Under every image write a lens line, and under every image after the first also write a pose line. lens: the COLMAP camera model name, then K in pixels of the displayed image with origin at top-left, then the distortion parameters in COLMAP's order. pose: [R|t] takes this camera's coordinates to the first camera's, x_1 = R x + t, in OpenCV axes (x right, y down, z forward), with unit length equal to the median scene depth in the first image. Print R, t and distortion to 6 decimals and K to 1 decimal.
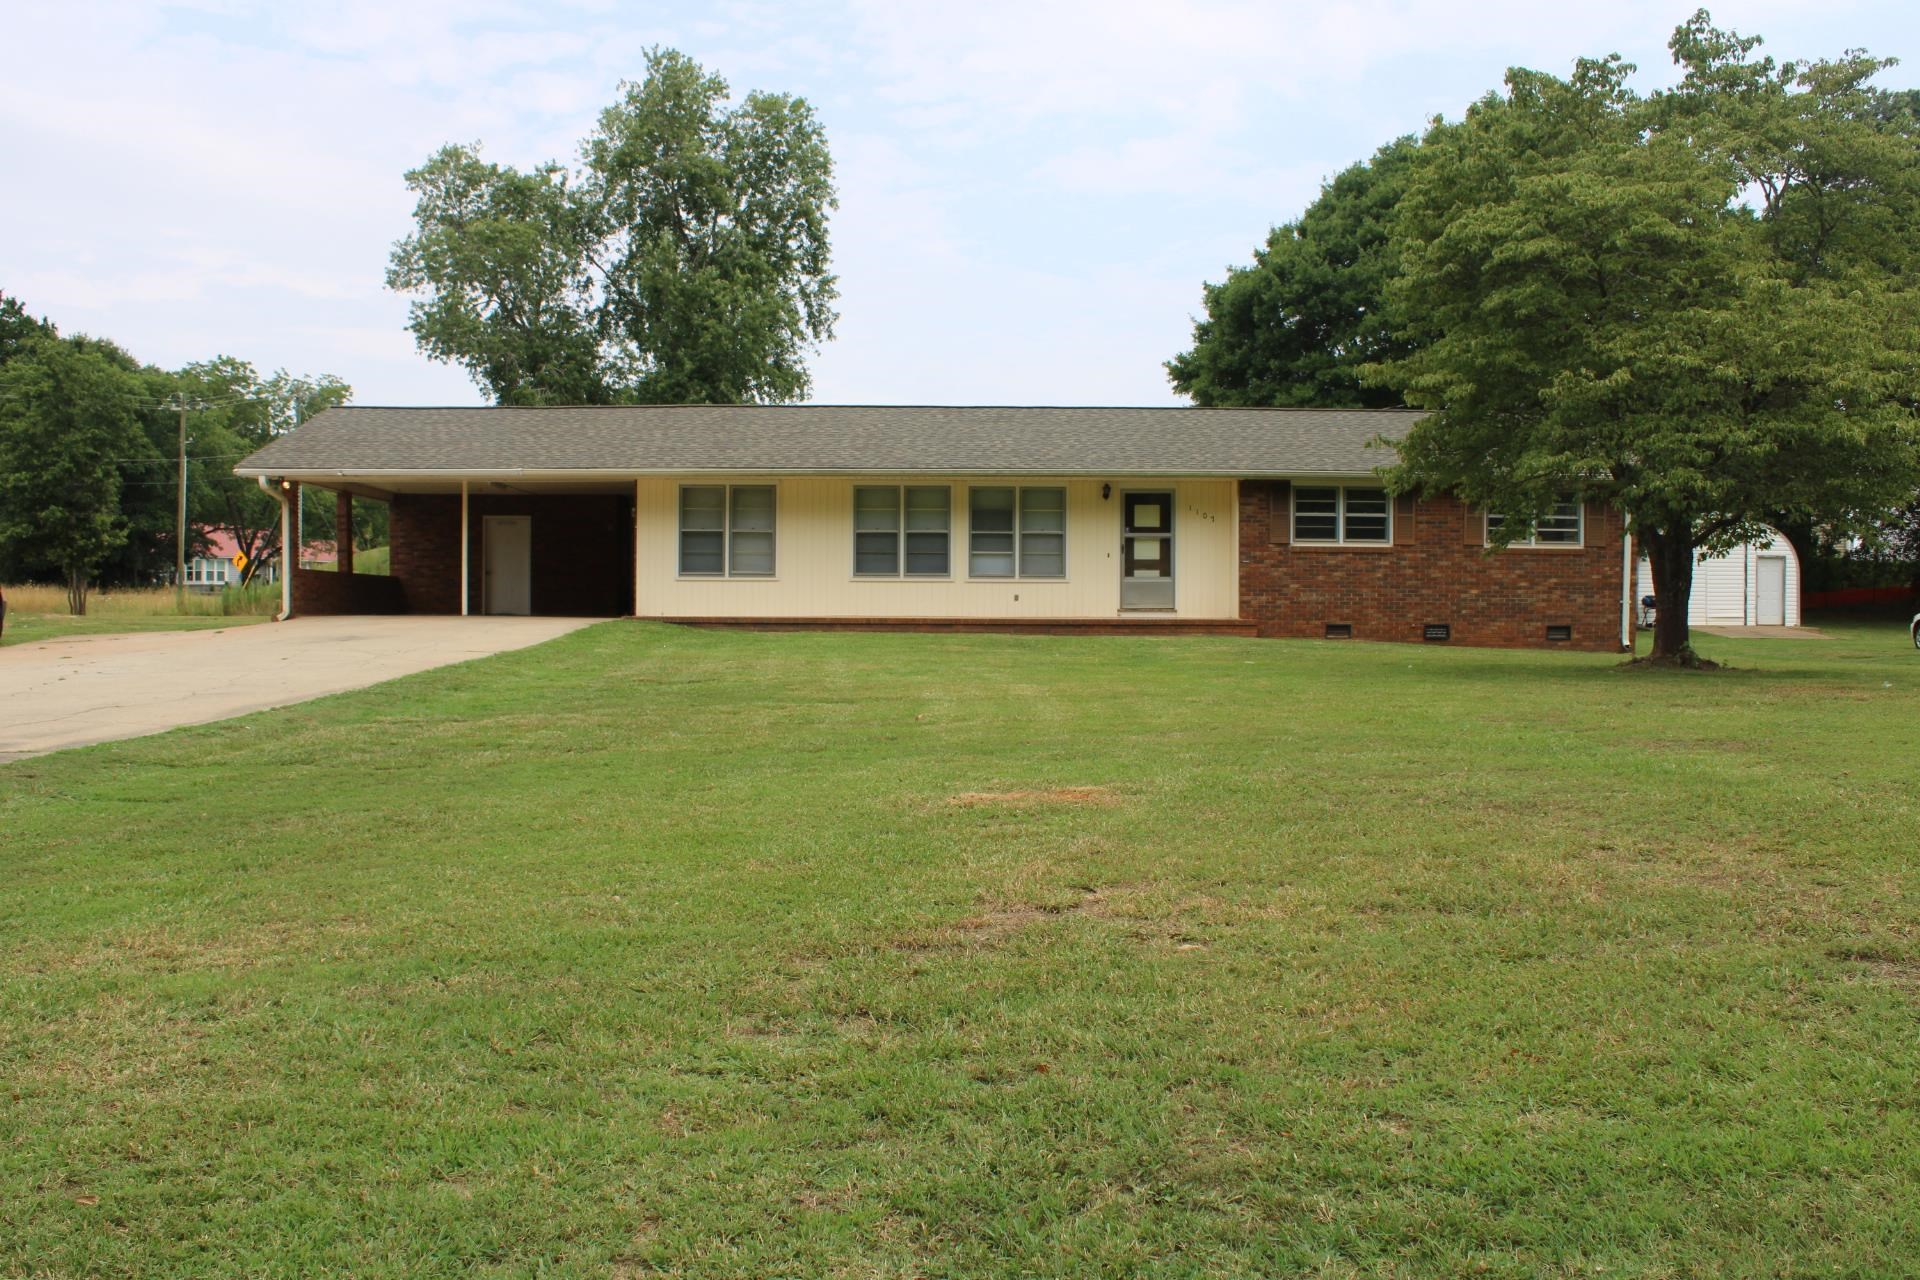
lens RADIAL K [[1805.5, 0, 960.0], [0, 1805.5, 640.0], [0, 0, 1]] dist [-0.100416, 0.014506]
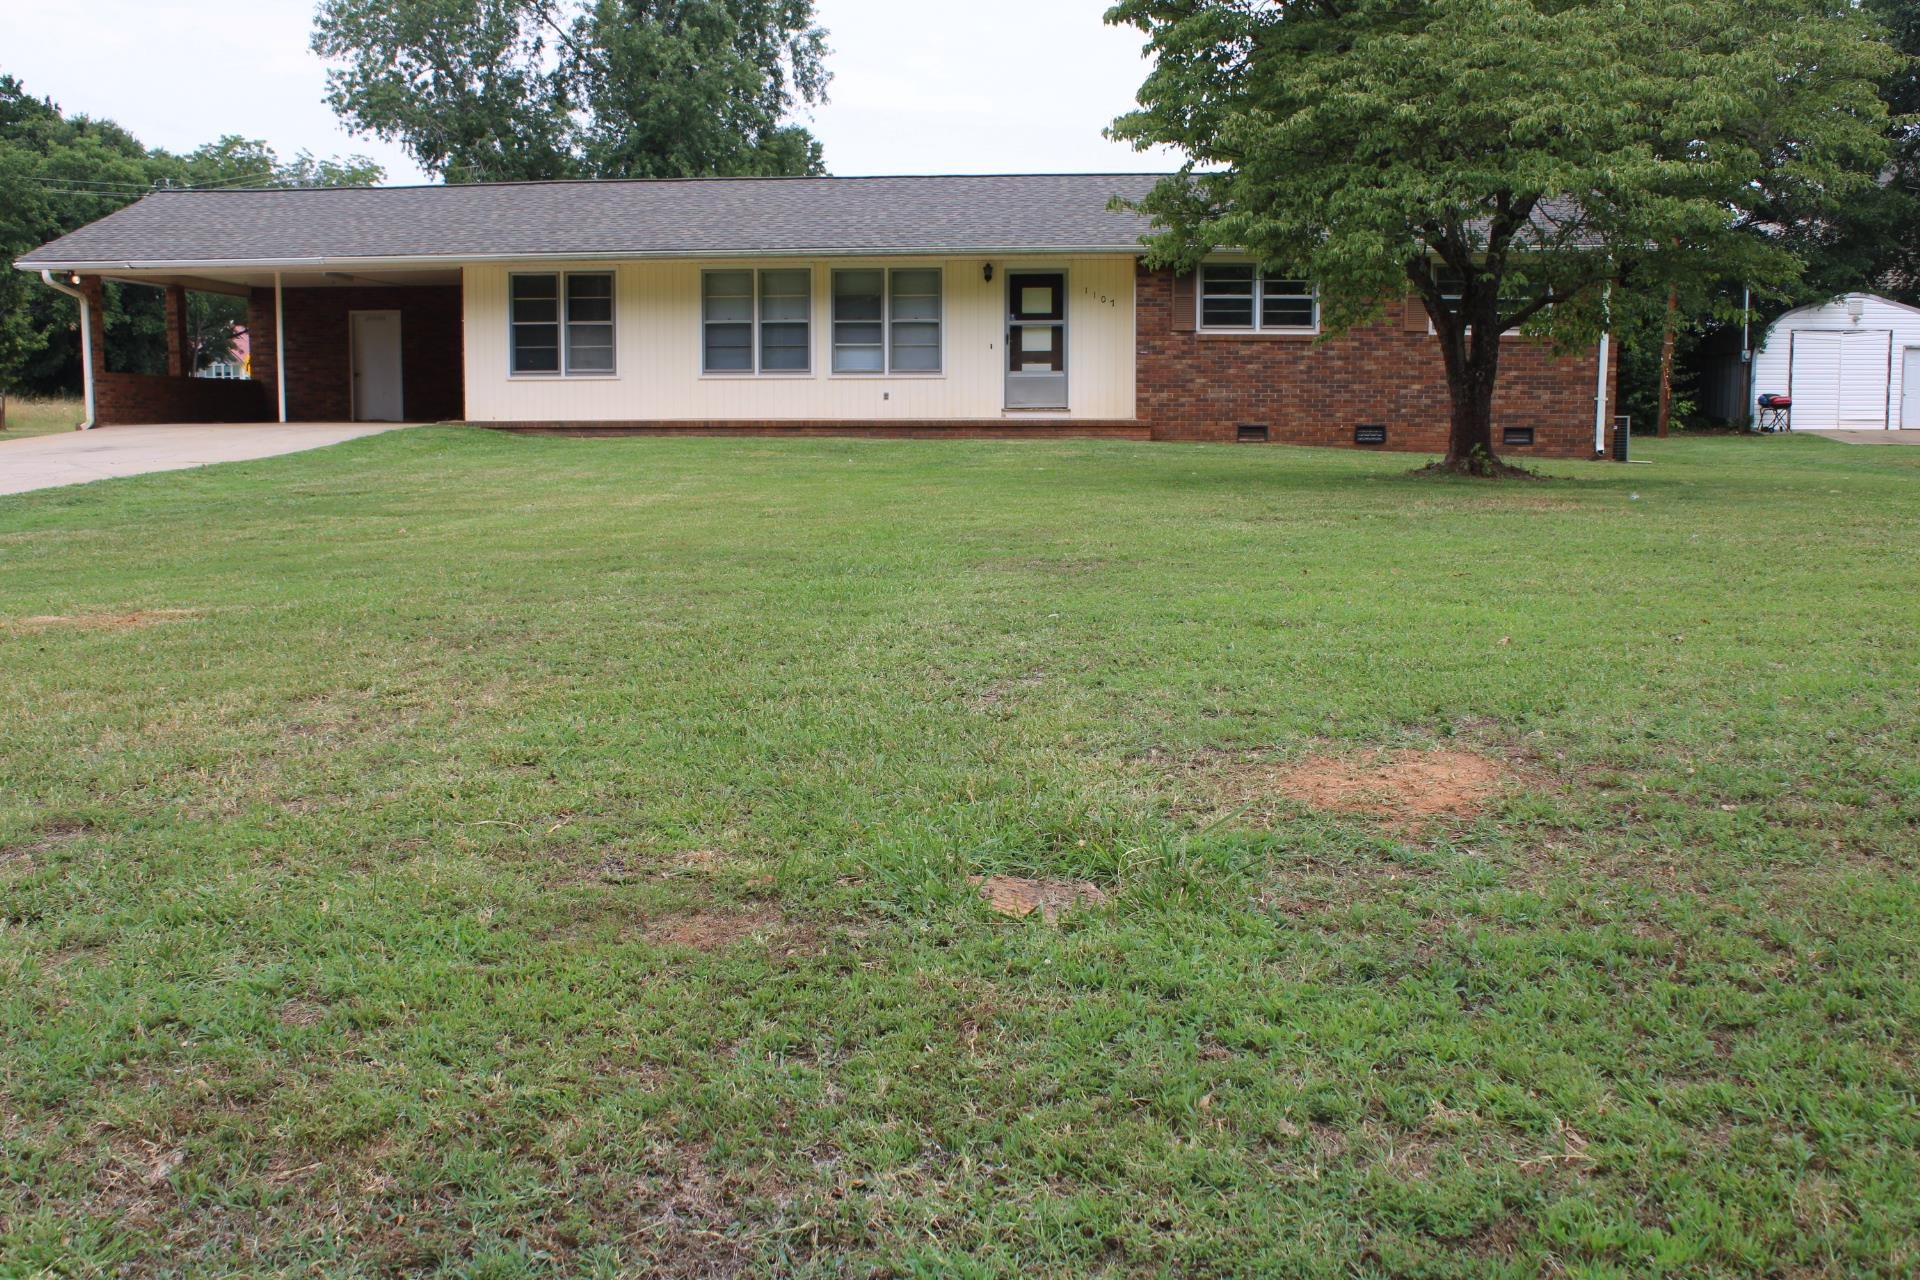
lens RADIAL K [[2033.3, 0, 960.0], [0, 2033.3, 640.0], [0, 0, 1]] dist [-0.125274, 0.122735]
pose [[0.995560, 0.005356, -0.093972, 0.159575], [0.003511, 0.995572, 0.093933, 0.001834], [0.094059, -0.093846, 0.991134, 0.020697]]
